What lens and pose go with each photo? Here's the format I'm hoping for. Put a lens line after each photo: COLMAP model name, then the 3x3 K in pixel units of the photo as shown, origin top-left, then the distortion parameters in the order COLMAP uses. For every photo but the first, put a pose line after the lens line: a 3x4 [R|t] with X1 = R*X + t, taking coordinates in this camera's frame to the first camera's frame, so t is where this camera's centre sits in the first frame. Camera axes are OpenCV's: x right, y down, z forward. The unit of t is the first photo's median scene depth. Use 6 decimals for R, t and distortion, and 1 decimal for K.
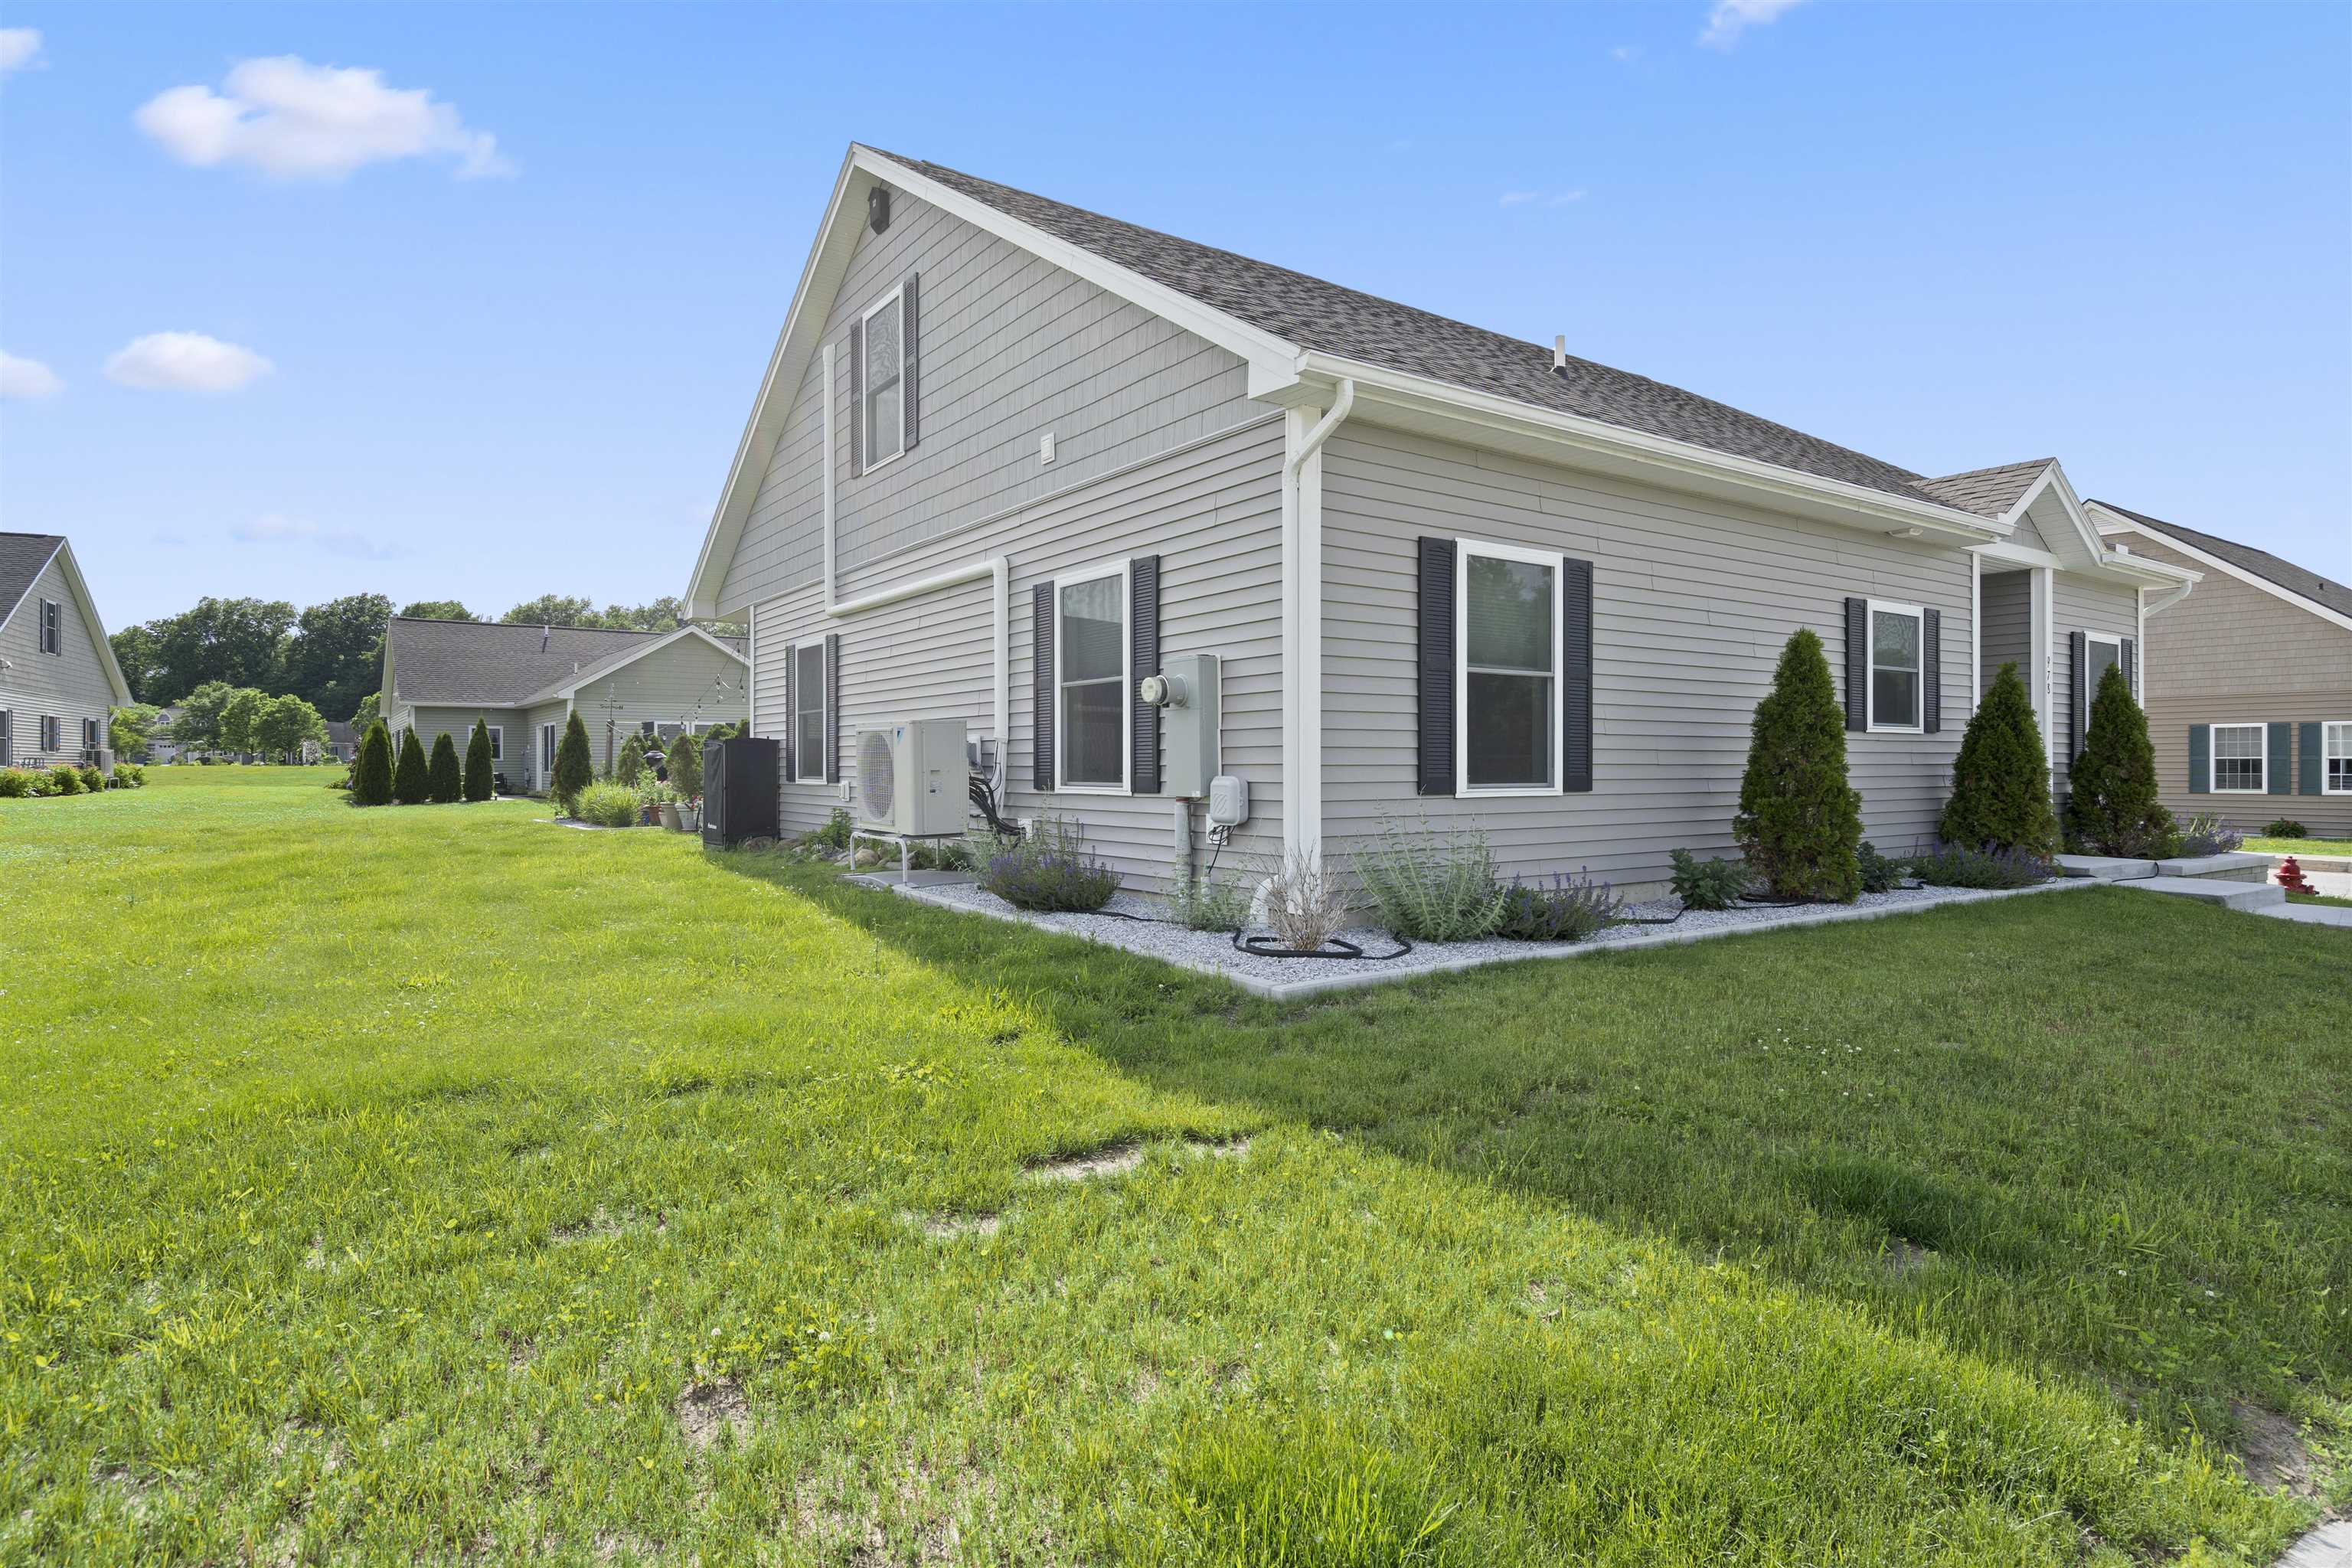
lens RADIAL K [[1242.9, 0, 1160.0], [0, 1242.9, 776.3], [0, 0, 1]] dist [0.005626, -0.000761]
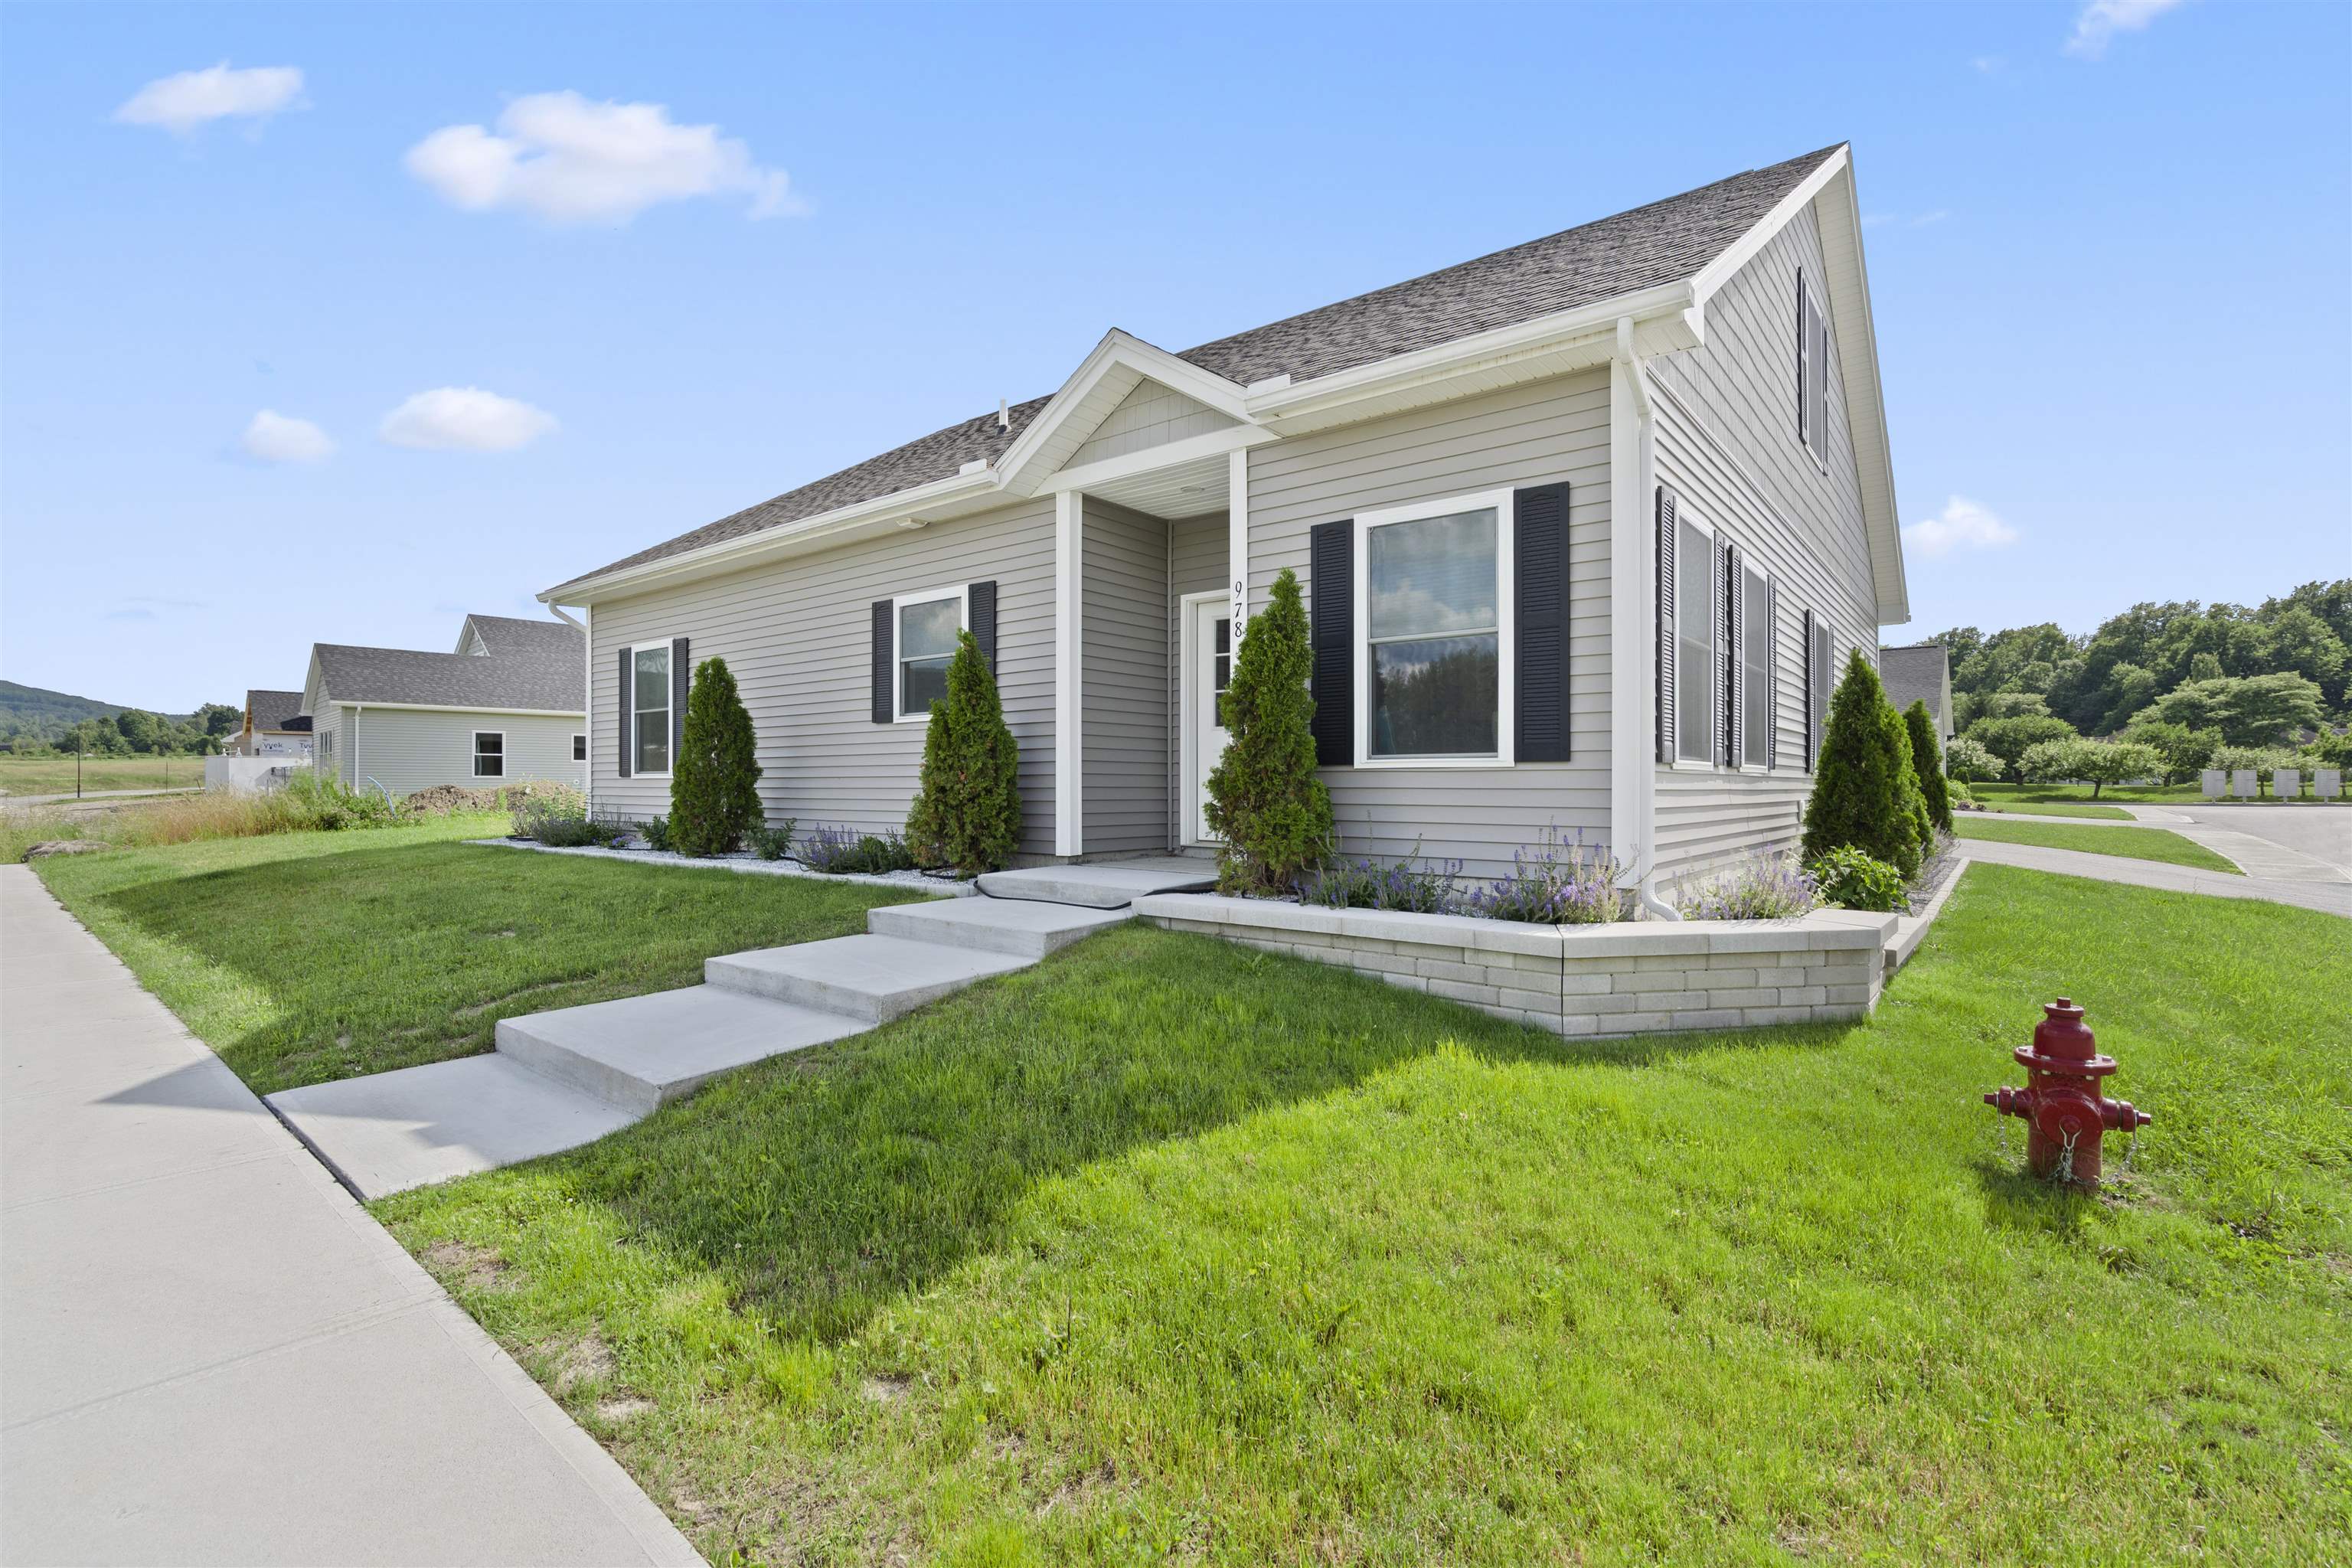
lens RADIAL K [[1079.9, 0, 1159.4], [0, 1079.9, 782.5], [0, 0, 1]] dist [-0.003419, 0.001253]
pose [[0.291779, 0.002661, -0.956482, 1.002460], [0.001902, 0.999993, 0.003363, 0.010065], [0.956484, -0.002801, 0.291772, 0.623365]]
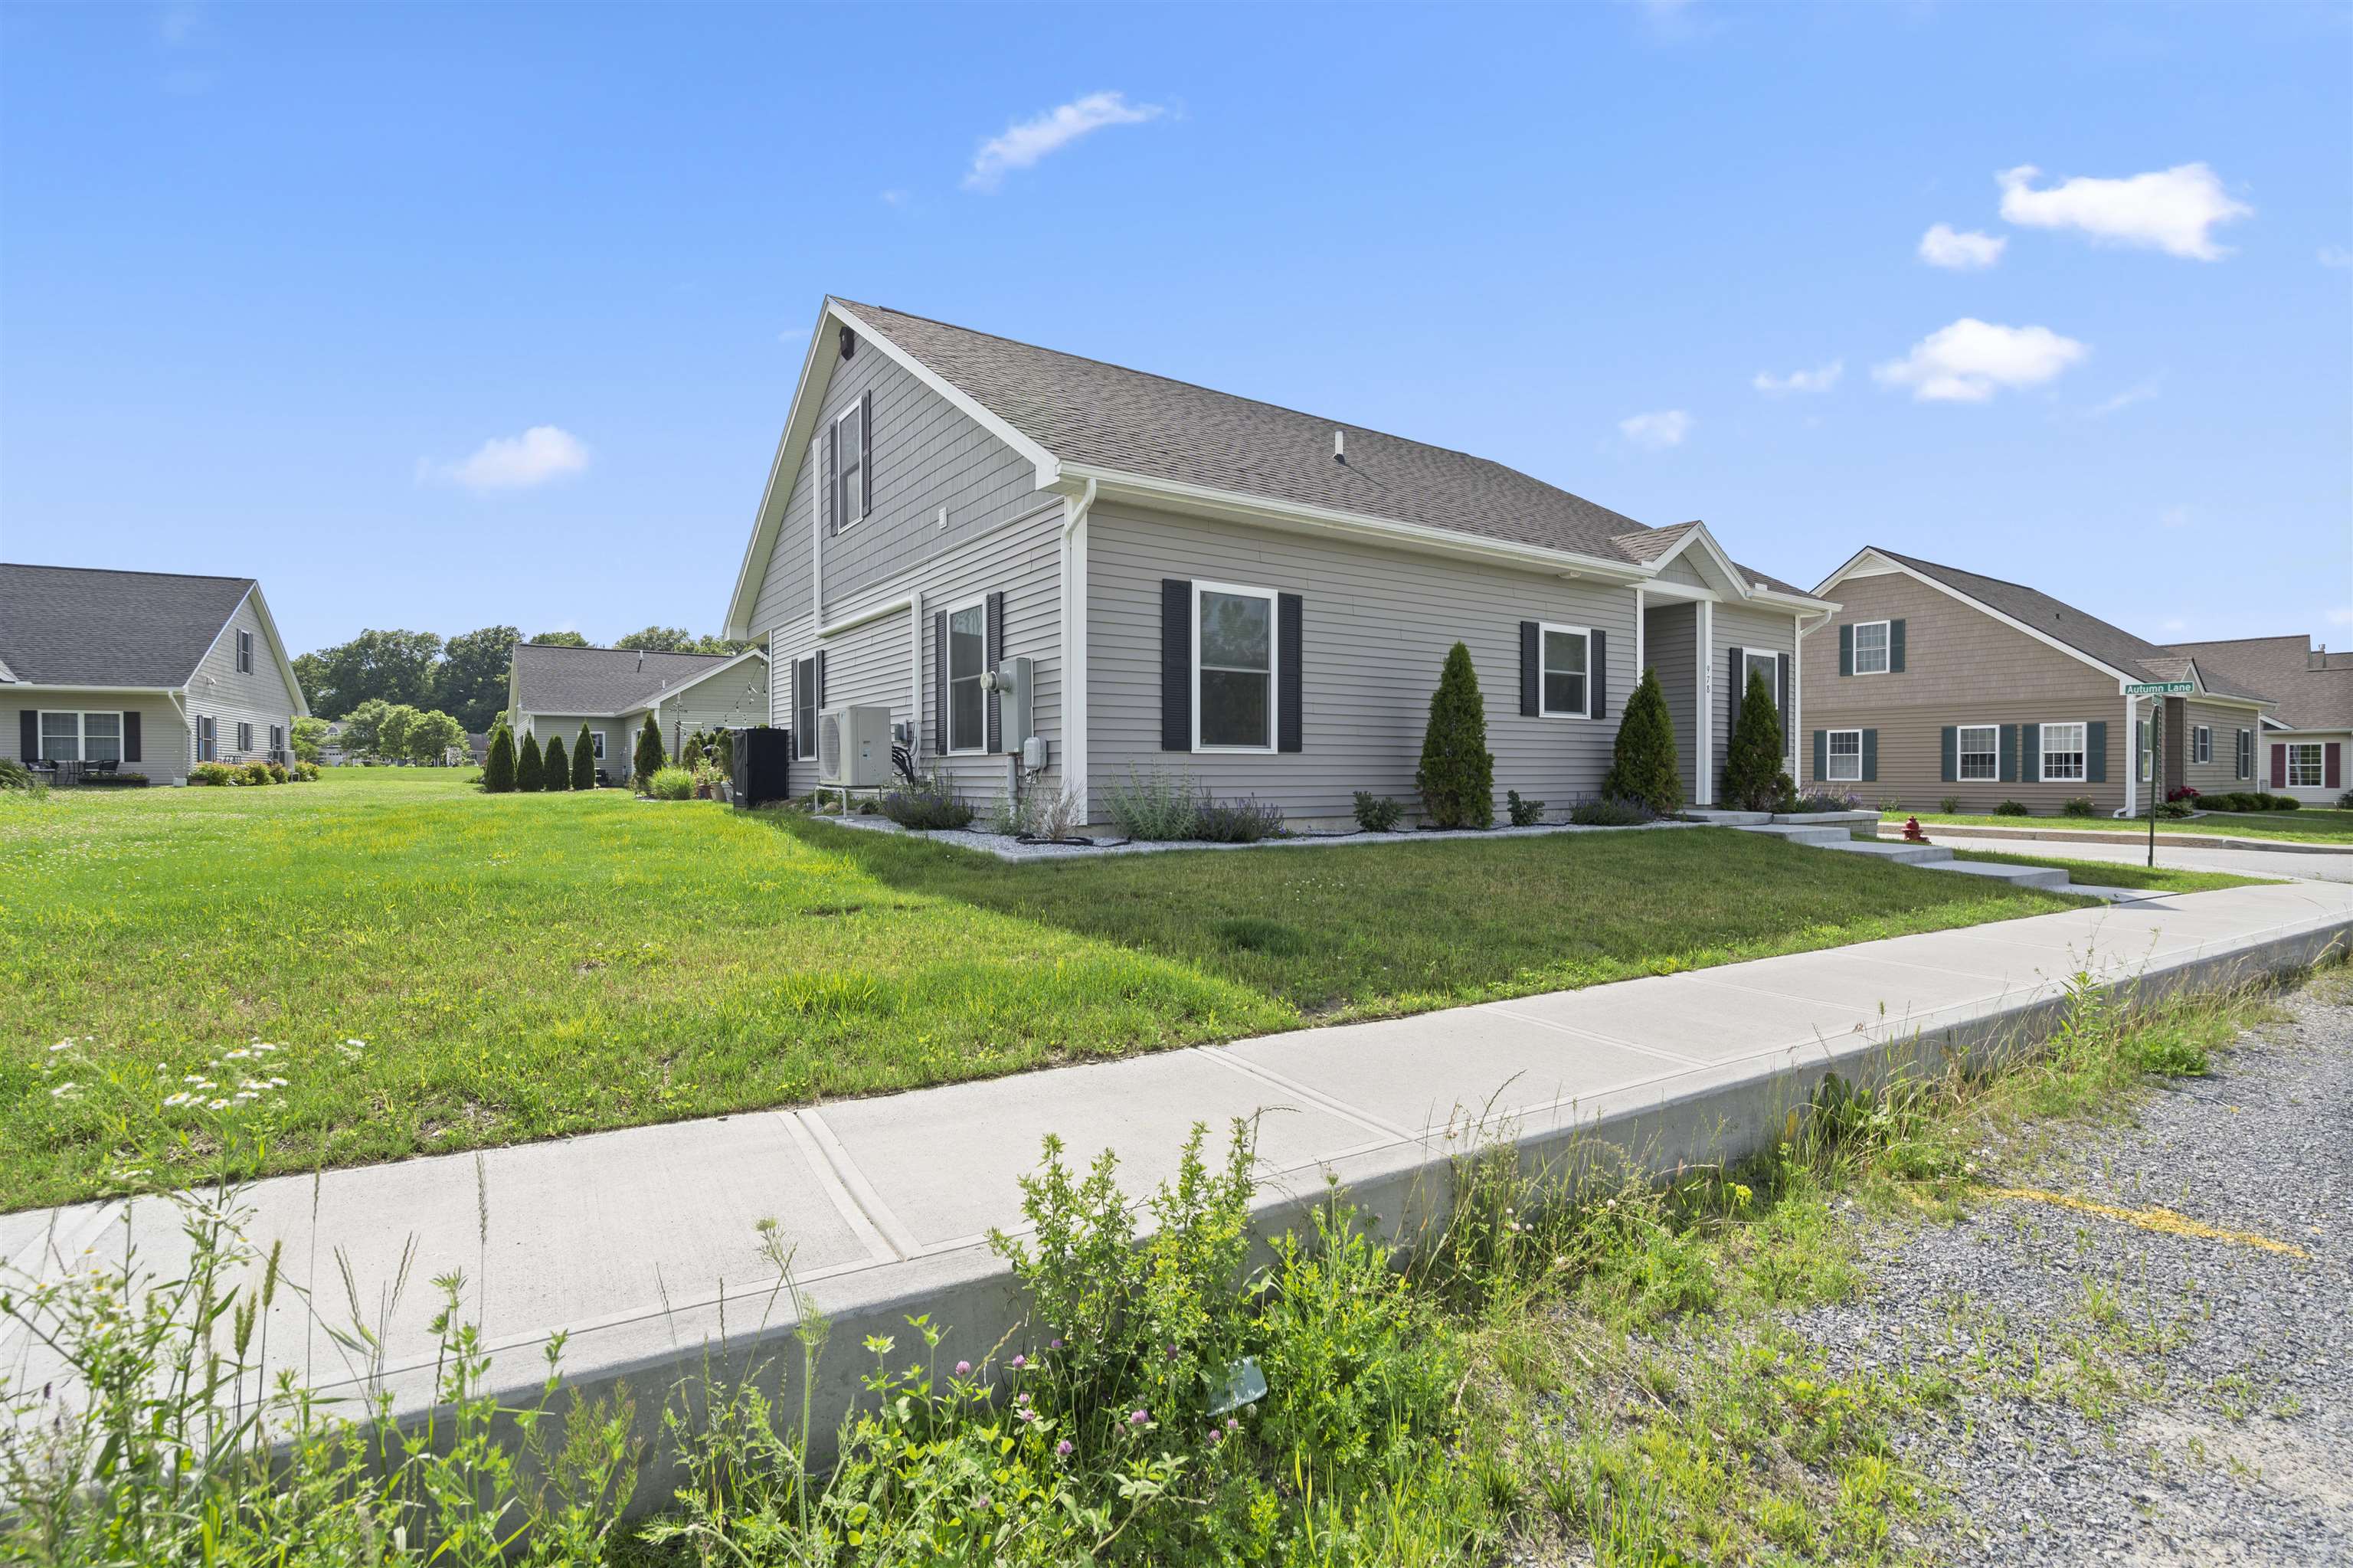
lens RADIAL K [[1080.4, 0, 1175.1], [0, 1080.4, 789.1], [0, 0, 1]] dist [-0.003419, 0.001253]
pose [[0.999944, 0.000239, -0.010579, 0.155134], [-0.000187, 0.999988, 0.004905, 0.036405], [0.010580, -0.004902, 0.999932, -0.204526]]
